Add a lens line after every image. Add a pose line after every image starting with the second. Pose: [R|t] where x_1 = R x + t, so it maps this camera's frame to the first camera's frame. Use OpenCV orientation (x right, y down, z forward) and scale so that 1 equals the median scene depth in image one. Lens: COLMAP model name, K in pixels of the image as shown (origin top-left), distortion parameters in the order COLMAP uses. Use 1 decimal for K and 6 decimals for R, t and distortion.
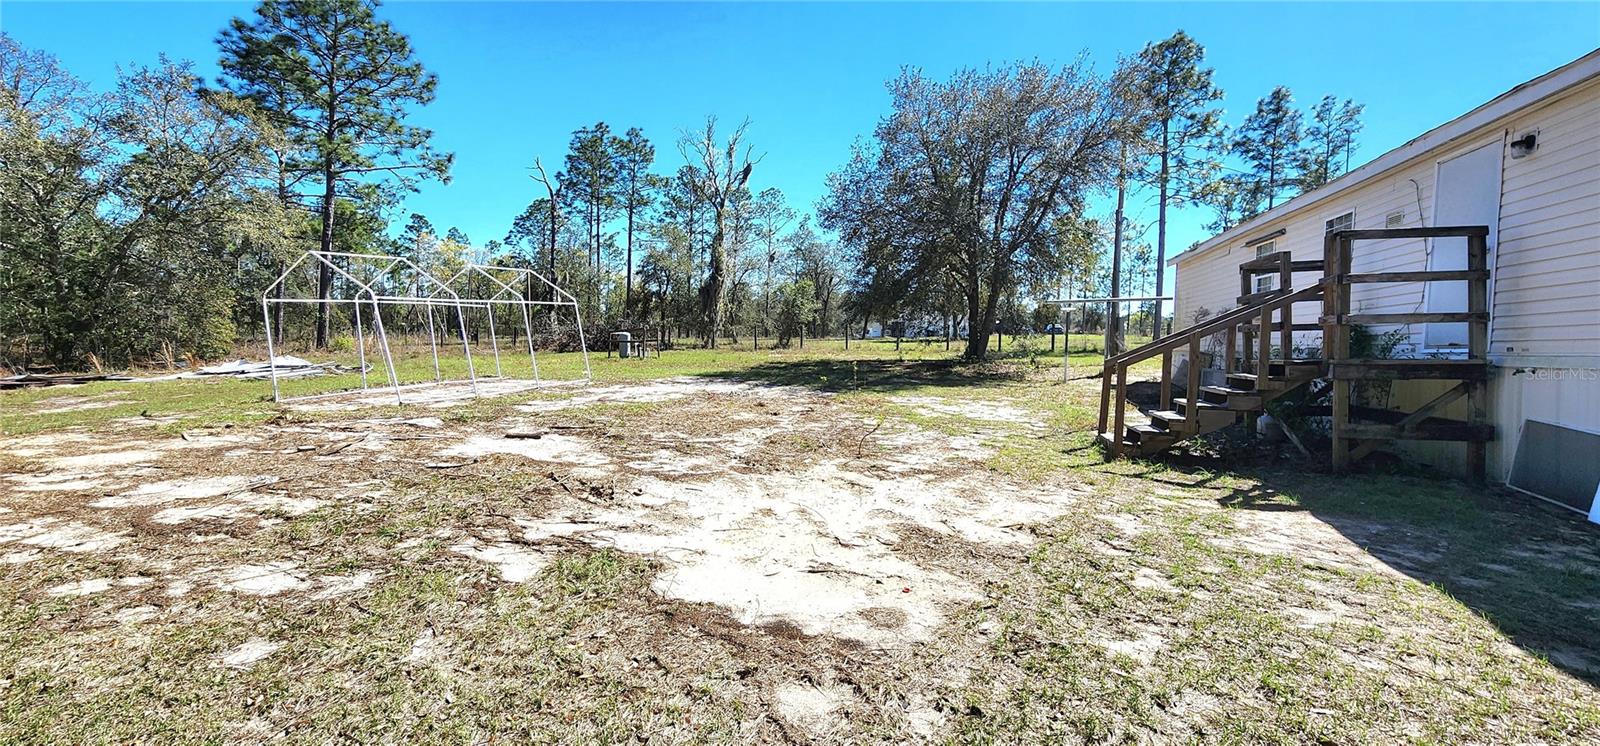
lens RADIAL K [[656.0, 0, 779.5], [0, 656.0, 369.5], [0, 0, 1]] dist [0.000848, -0.000127]
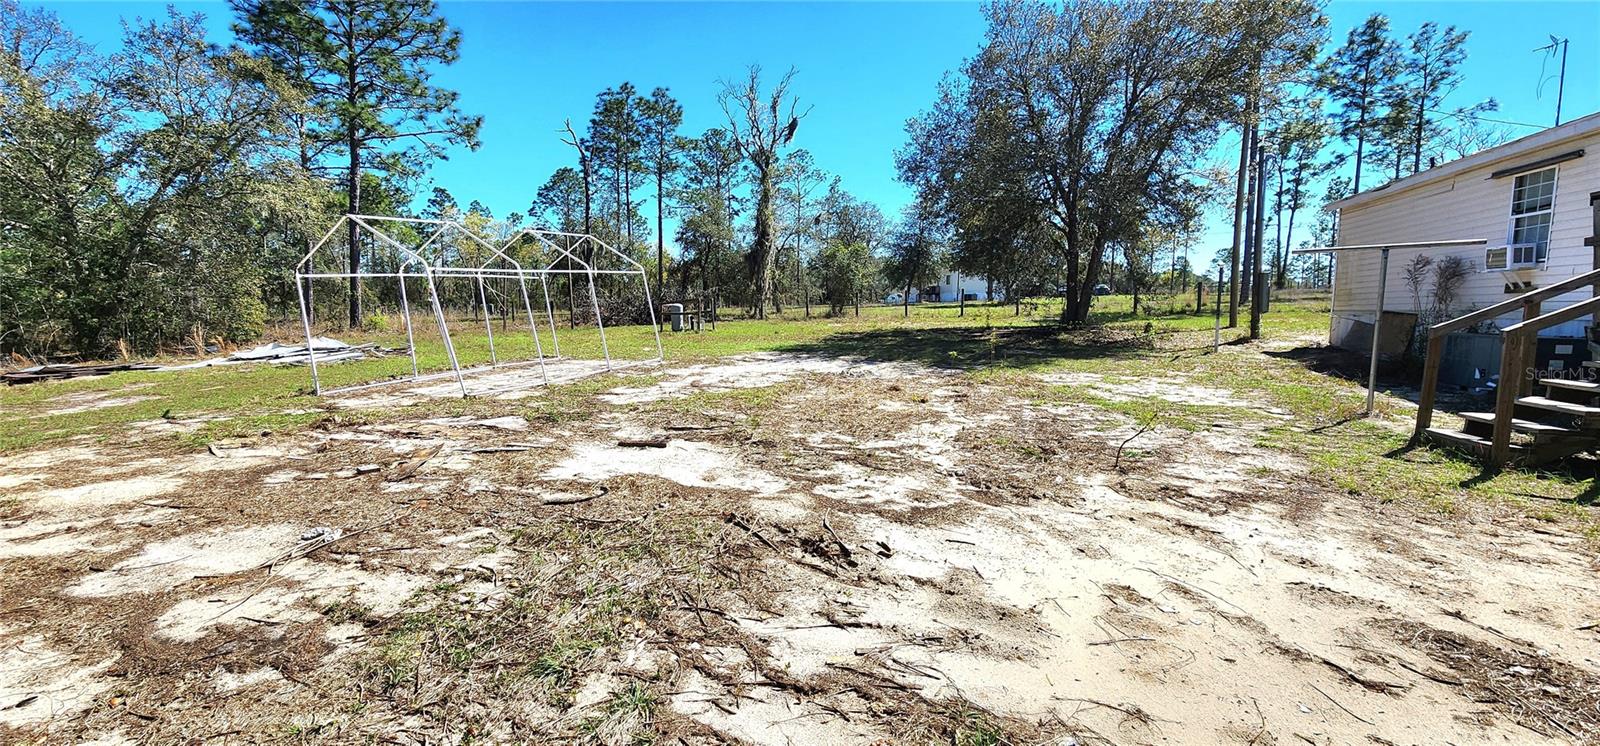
lens RADIAL K [[656.0, 0, 779.5], [0, 656.0, 369.5], [0, 0, 1]] dist [0.000848, -0.000127]
pose [[0.999314, -0.019986, -0.031190, -0.071697], [0.021491, 0.998582, 0.048704, -0.006474], [0.030172, -0.049341, 0.998326, 0.085800]]
